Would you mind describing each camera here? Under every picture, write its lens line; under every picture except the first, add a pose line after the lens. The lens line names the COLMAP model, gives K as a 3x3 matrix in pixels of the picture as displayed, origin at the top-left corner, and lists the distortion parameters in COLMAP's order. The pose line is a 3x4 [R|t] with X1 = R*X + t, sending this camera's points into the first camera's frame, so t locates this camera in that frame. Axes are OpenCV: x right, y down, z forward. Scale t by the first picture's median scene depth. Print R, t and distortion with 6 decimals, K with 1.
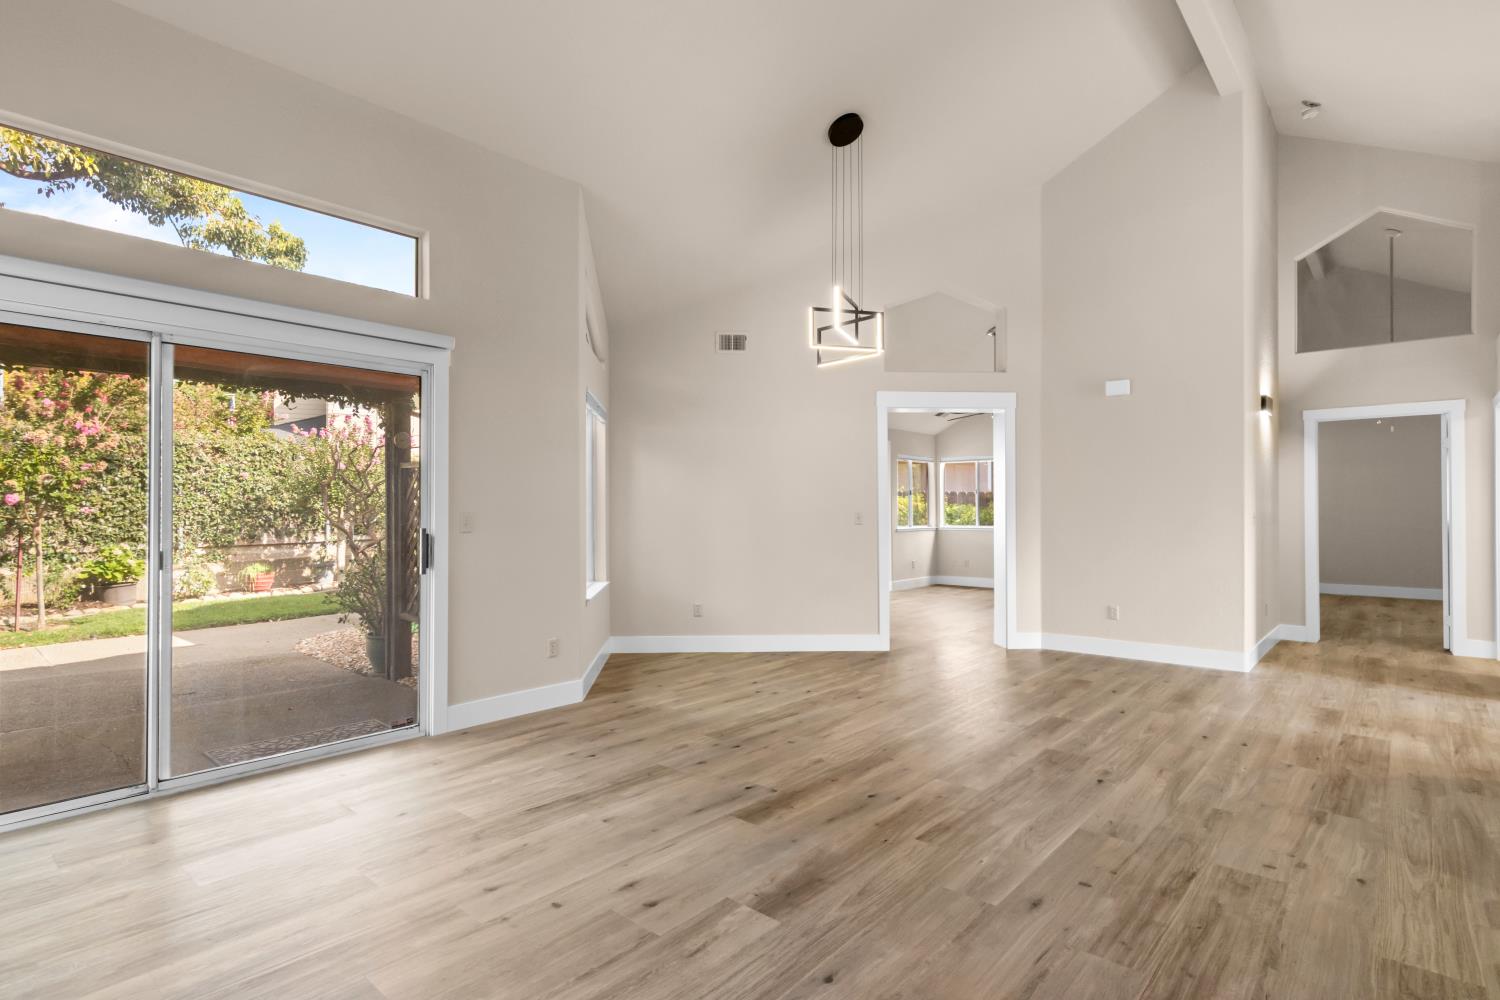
lens RADIAL K [[765.9, 0, 750.9], [0, 765.9, 503.9], [0, 0, 1]] dist [-0.005951, 0.002816]
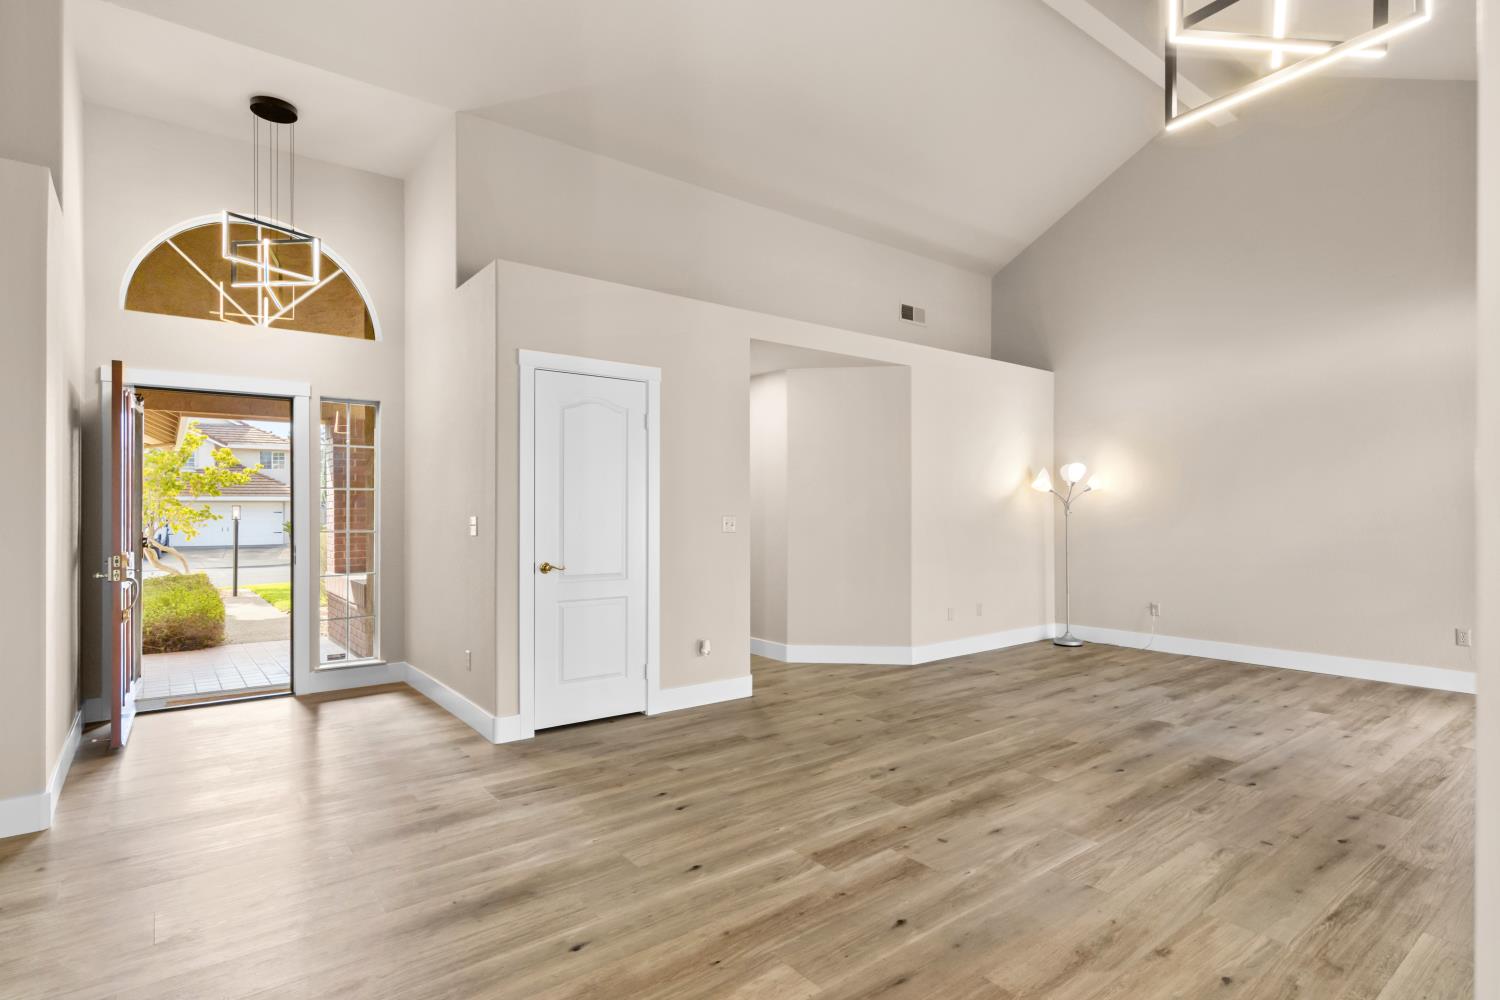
lens RADIAL K [[765.9, 0, 745.4], [0, 765.9, 506.2], [0, 0, 1]] dist [-0.005951, 0.002816]
pose [[-0.980561, 0.006748, 0.196099, 0.477823], [0.004742, 0.999932, -0.010697, 0.008562], [-0.196157, -0.009559, -0.980526, 2.229901]]
